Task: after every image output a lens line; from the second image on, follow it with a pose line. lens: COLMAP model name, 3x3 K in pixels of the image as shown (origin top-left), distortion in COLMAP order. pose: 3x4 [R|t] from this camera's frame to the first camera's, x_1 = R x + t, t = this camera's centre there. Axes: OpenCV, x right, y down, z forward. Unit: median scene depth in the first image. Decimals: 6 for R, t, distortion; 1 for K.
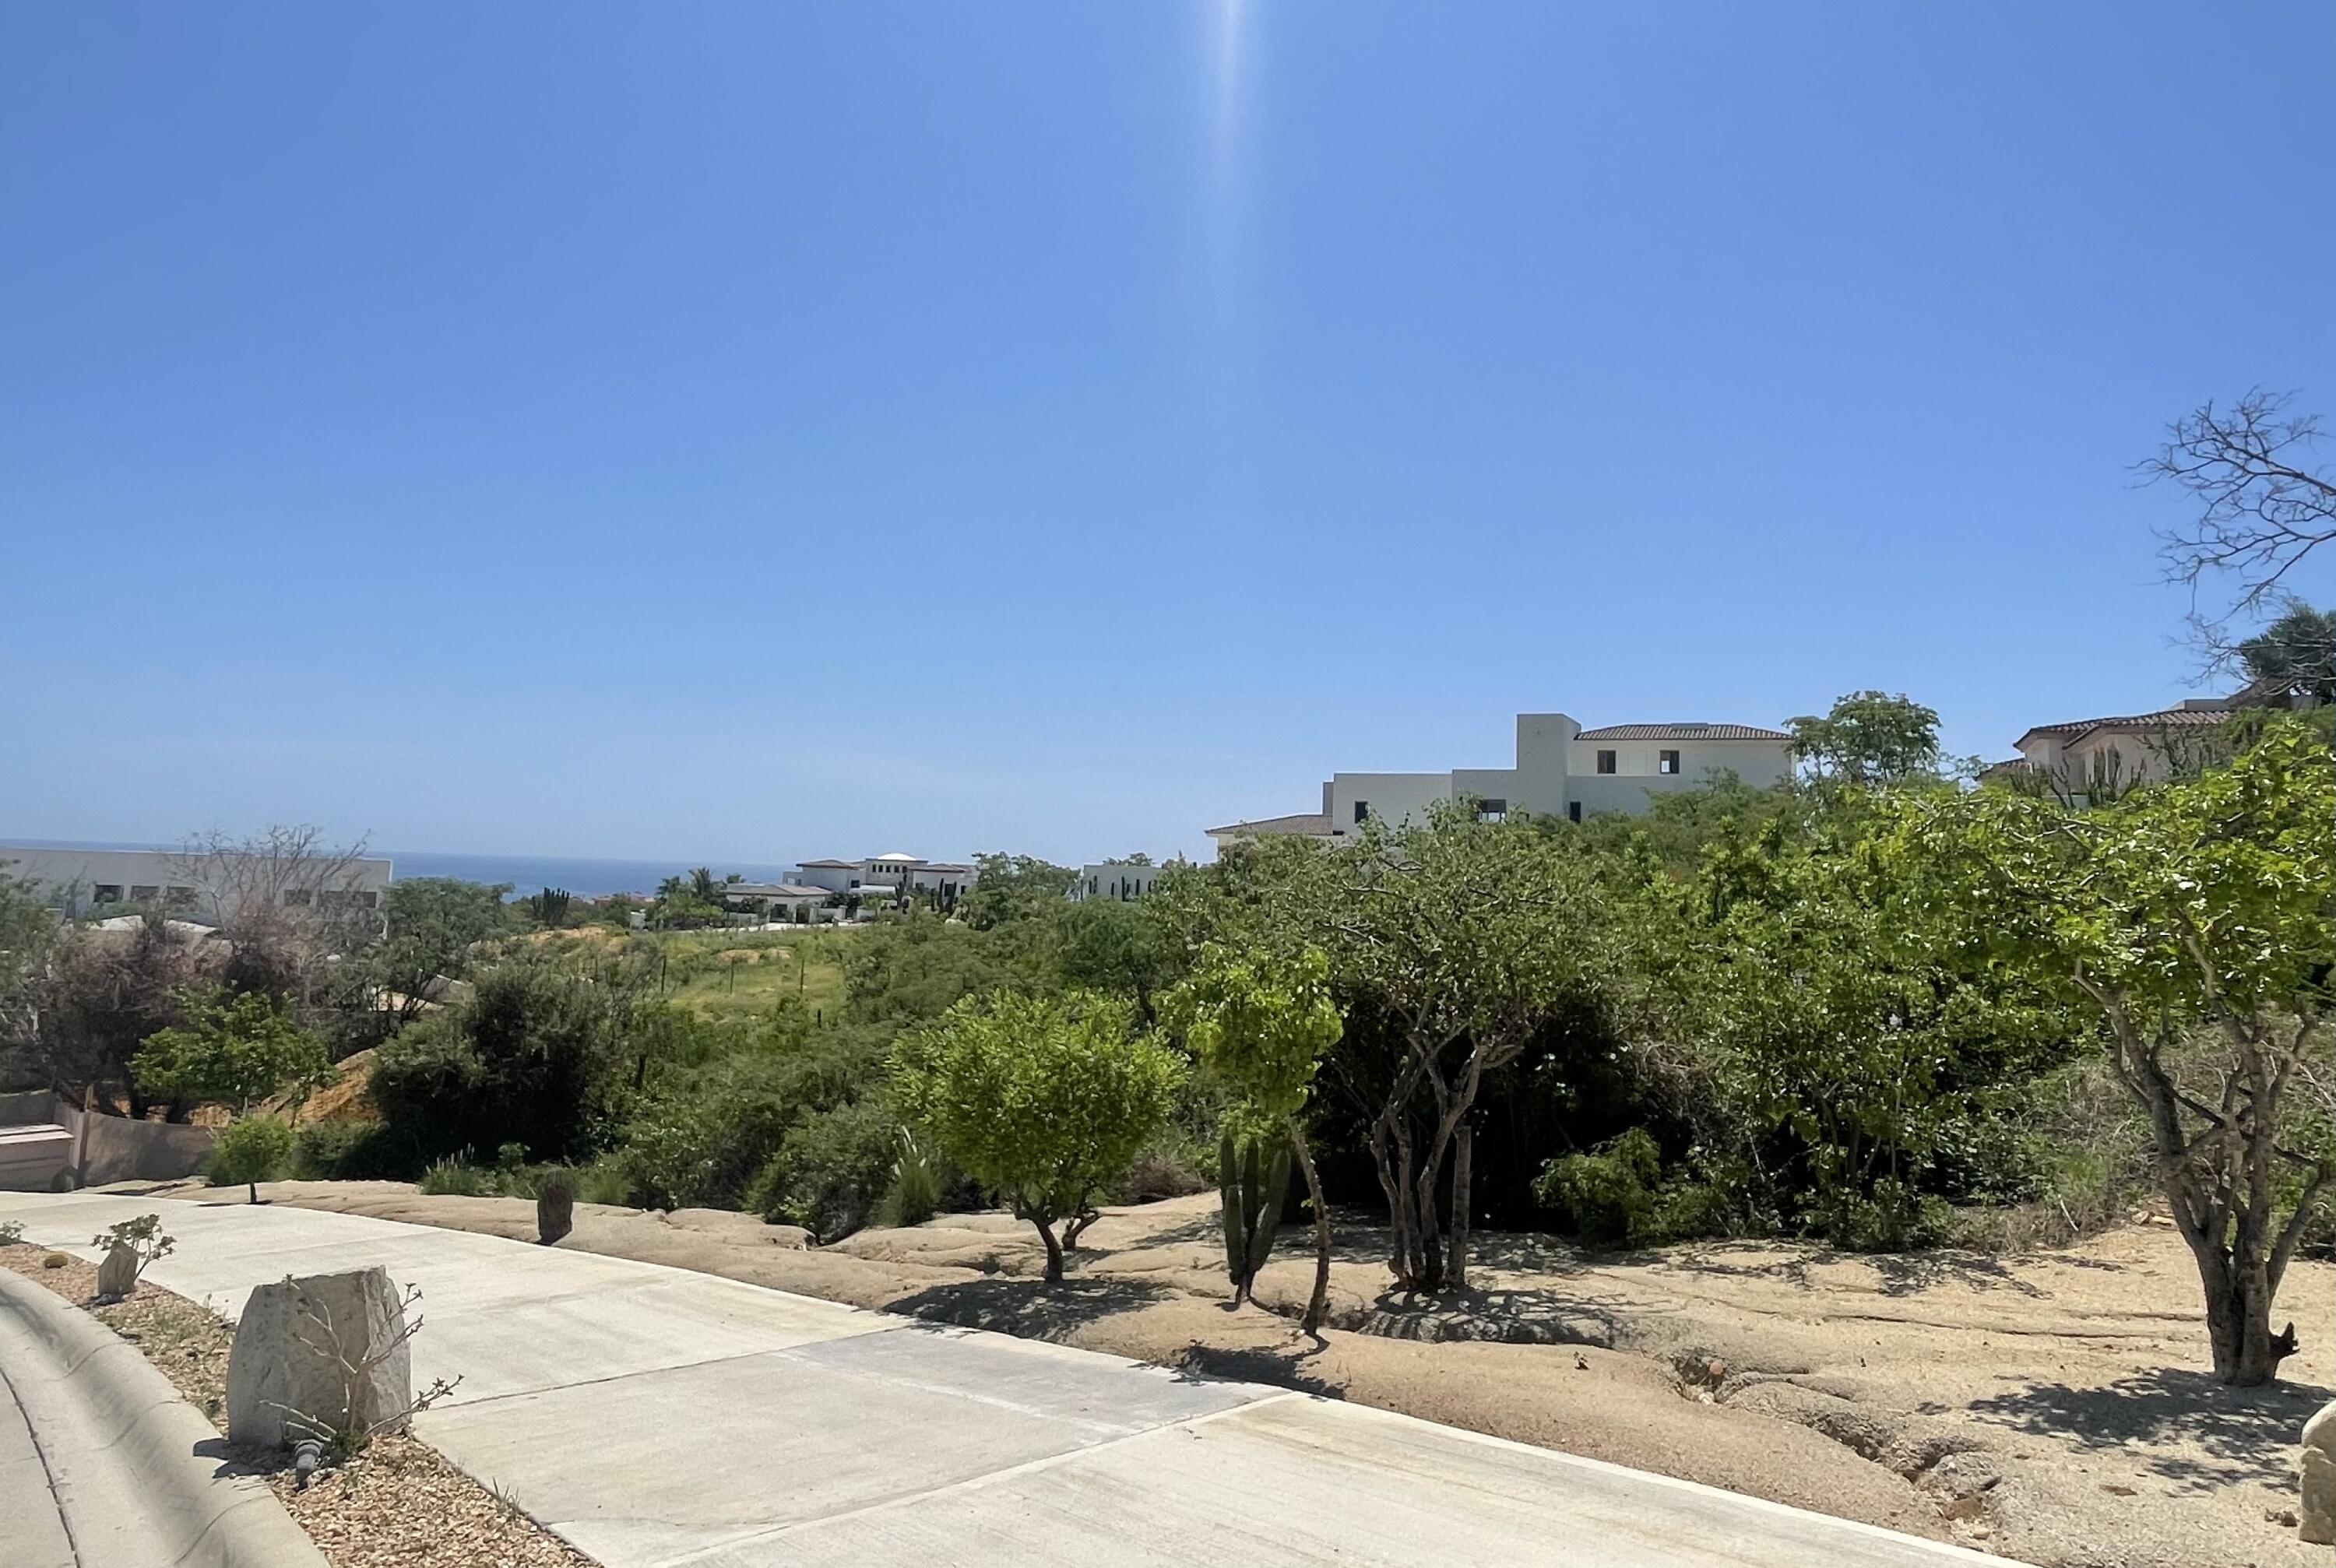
lens RADIAL K [[1491.1, 0, 1160.0], [0, 1491.1, 699.1], [0, 0, 1]] dist [-0.002256, 0.000814]
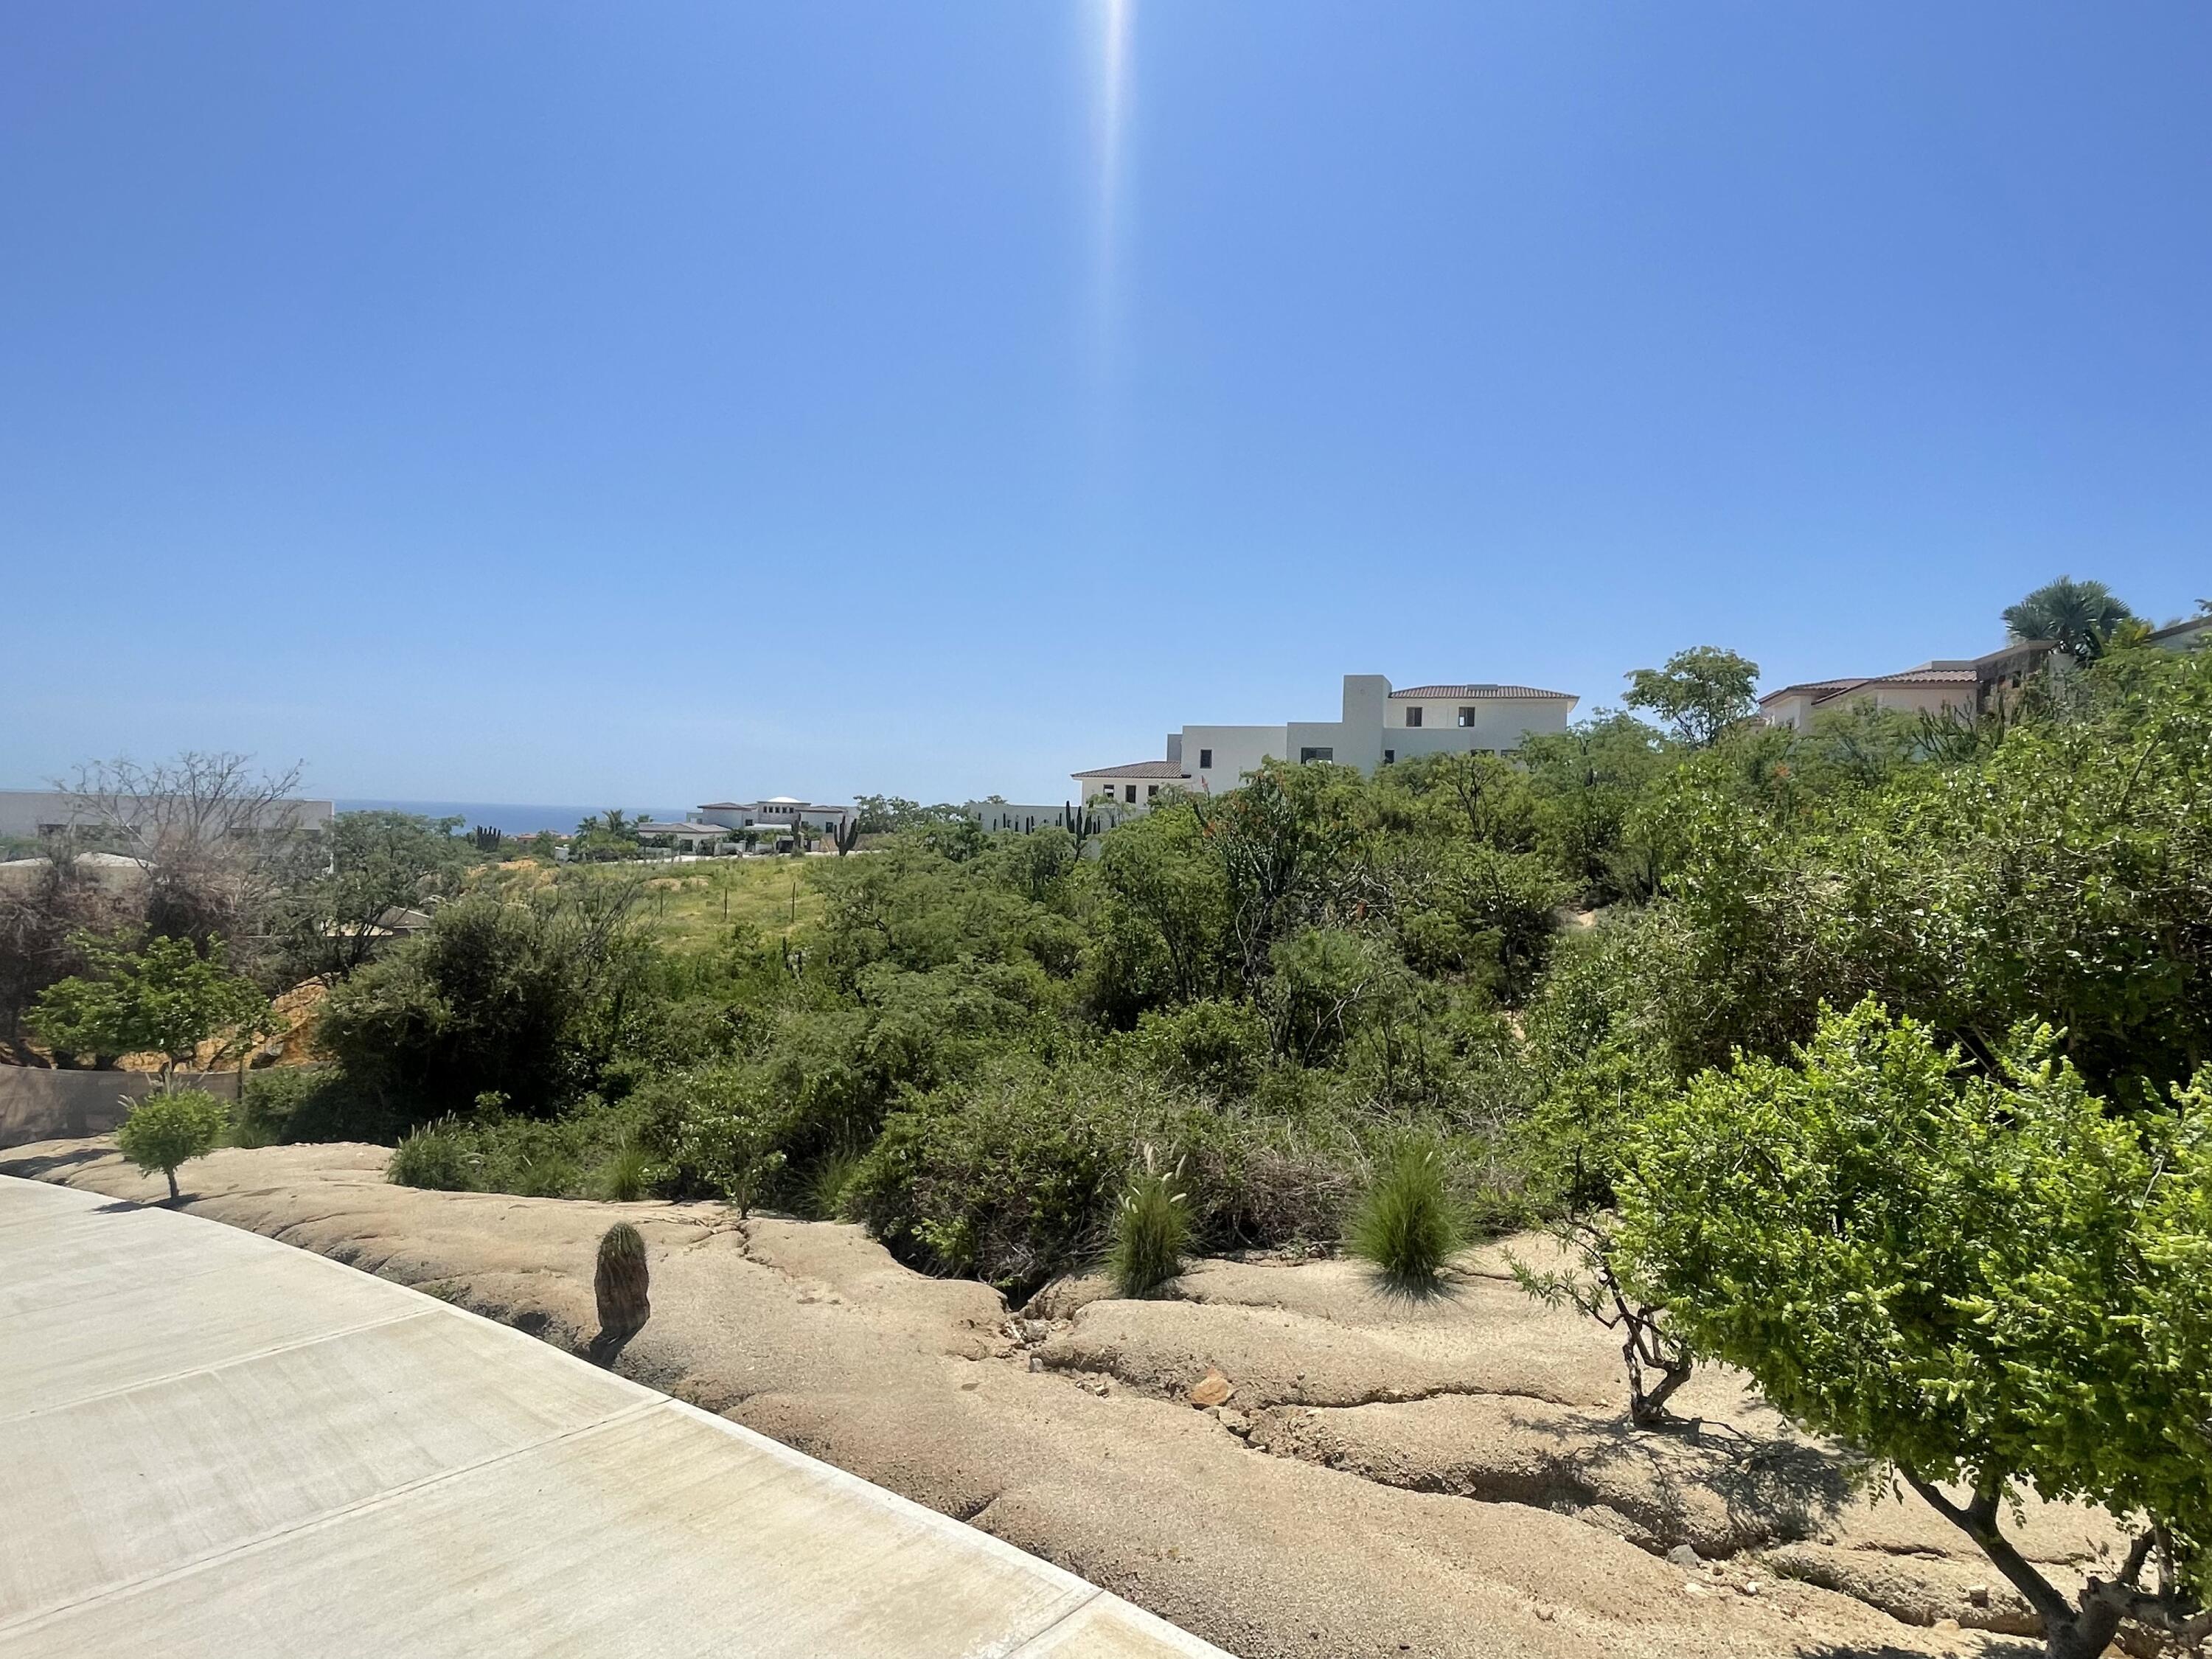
lens RADIAL K [[1179.1, 0, 1114.0], [0, 1179.1, 832.3], [0, 0, 1]] dist [-0.004672, 0.003135]
pose [[0.993828, -0.004678, 0.110835, -0.141825], [-0.009889, 0.991398, 0.130509, 0.042578], [-0.110492, -0.130800, 0.985232, 0.281440]]
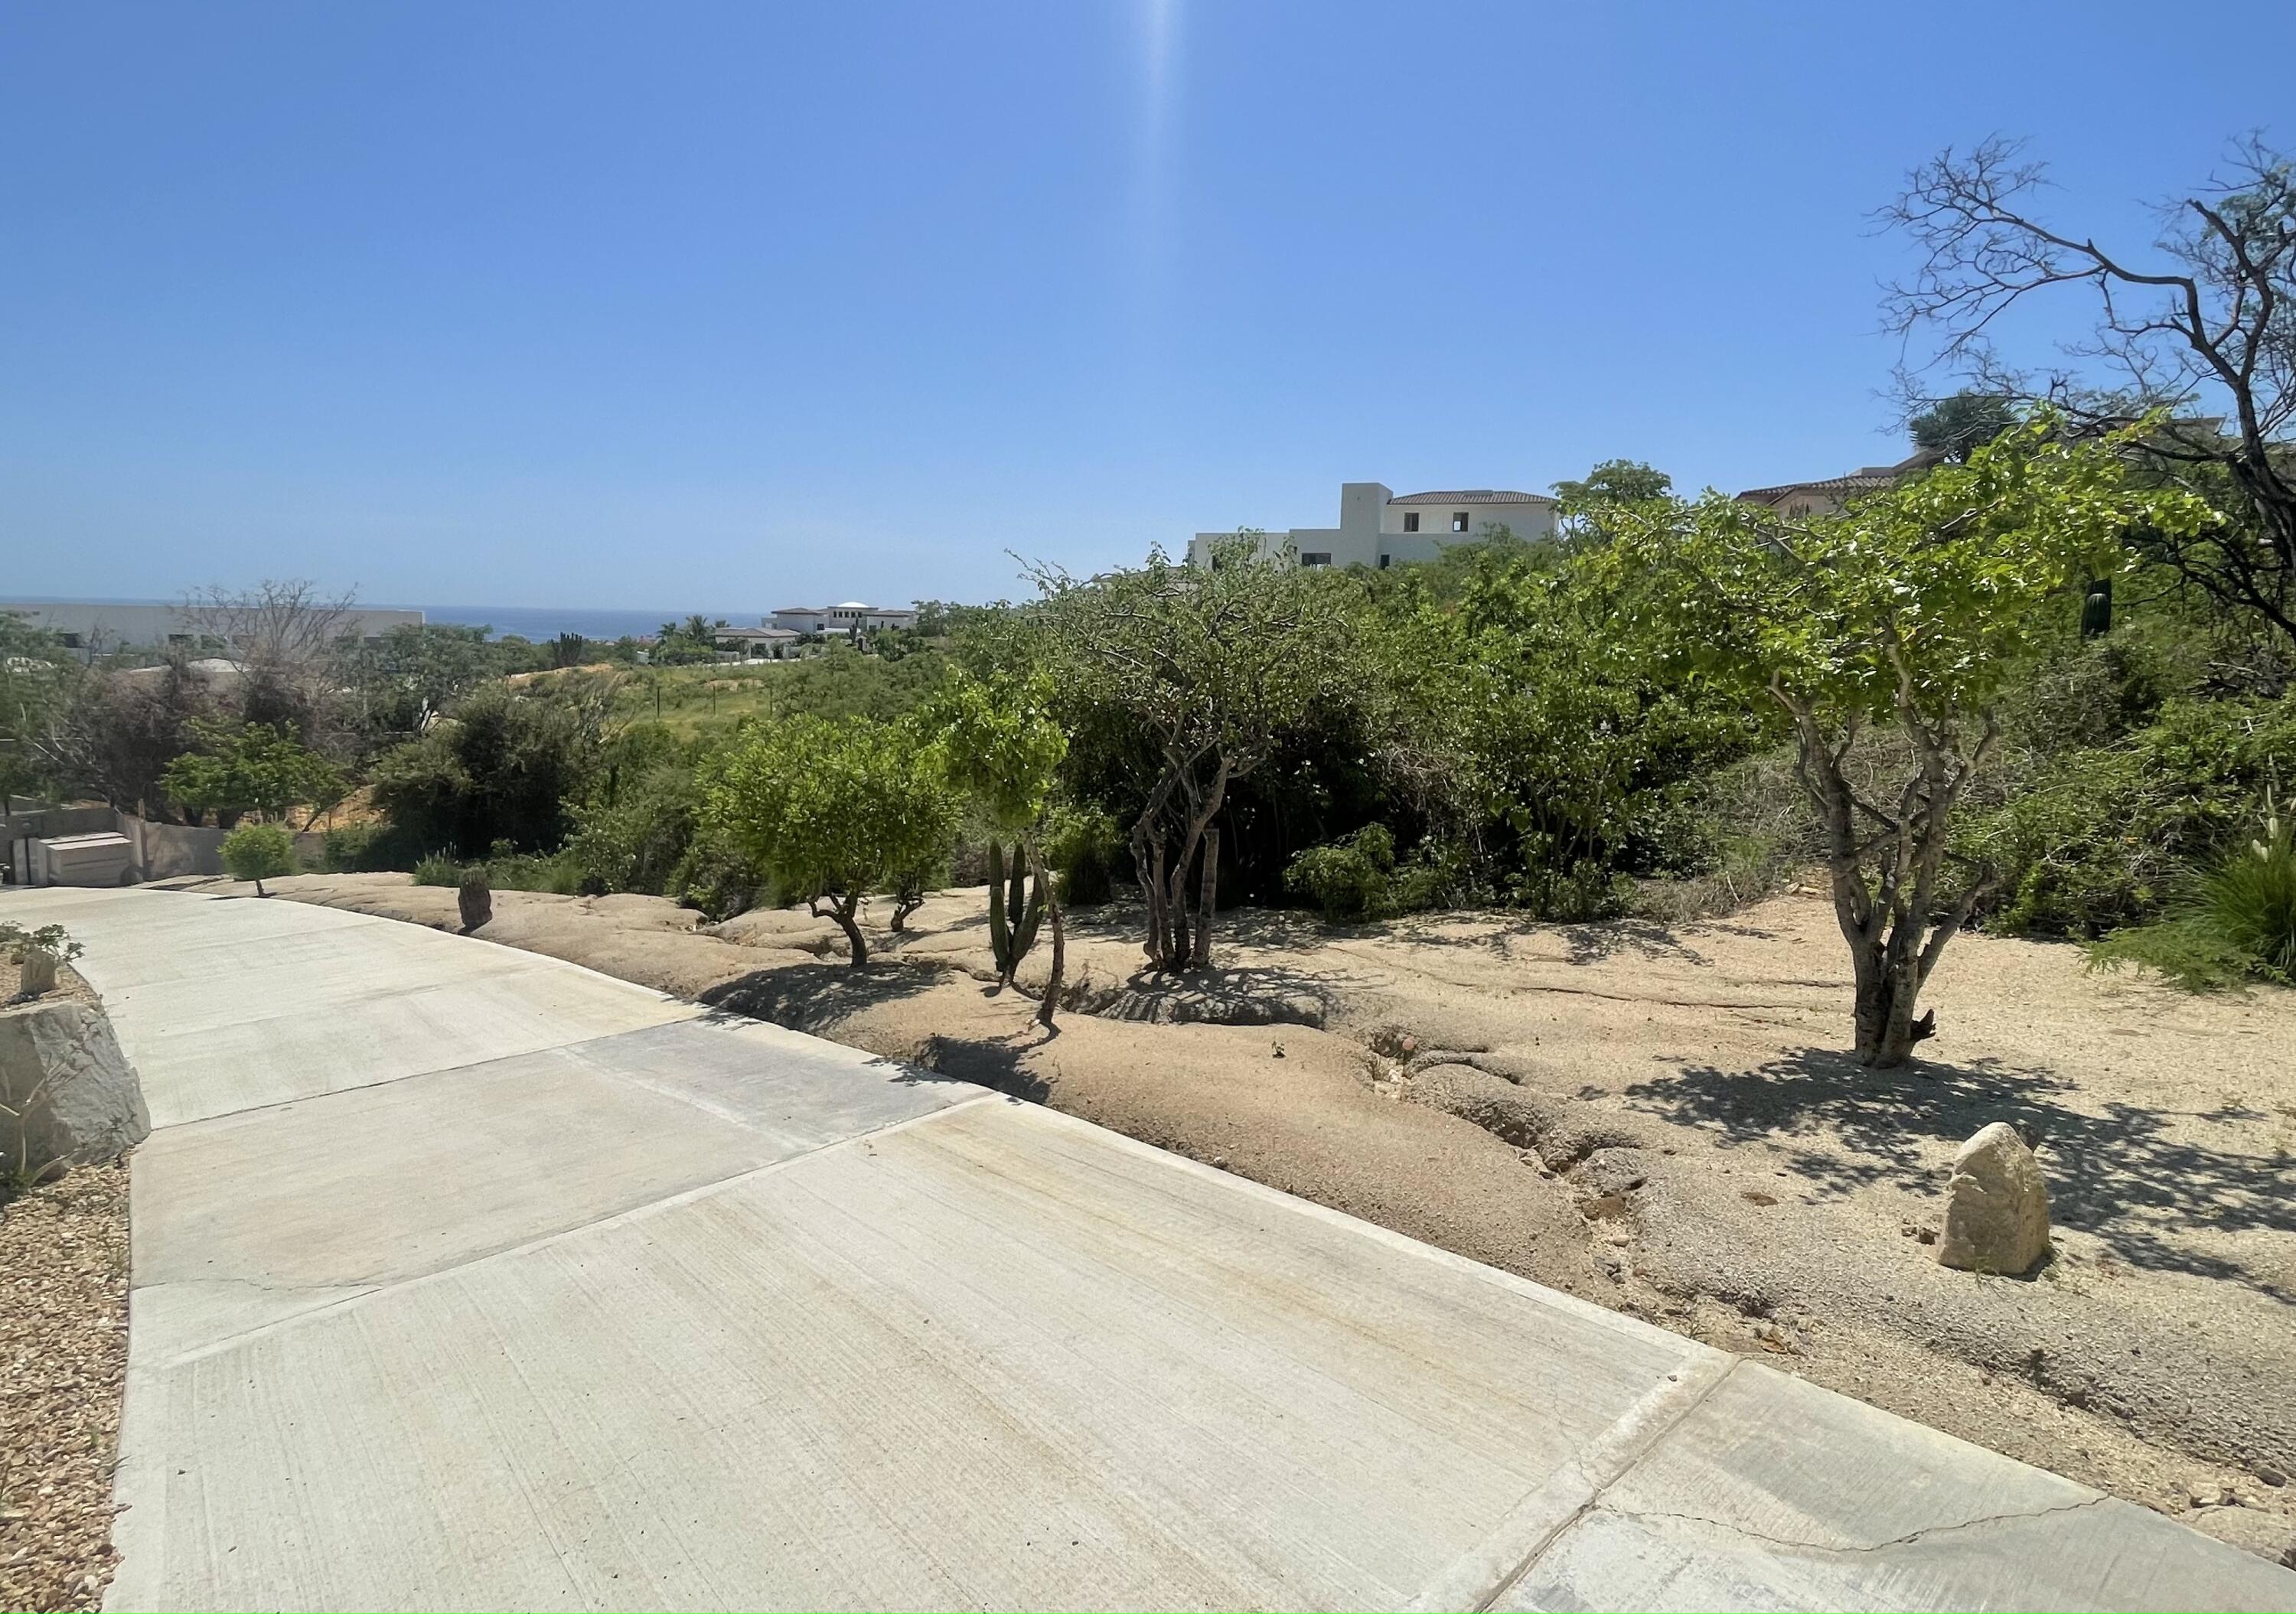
lens RADIAL K [[1161.6, 0, 1144.3], [0, 1161.6, 759.7], [0, 0, 1]] dist [-0.000244, -0.001310]
pose [[0.997904, -0.018691, 0.061954, 0.035681], [0.003455, 0.971404, 0.237407, 0.011559], [-0.064620, -0.236696, 0.969433, 0.064119]]
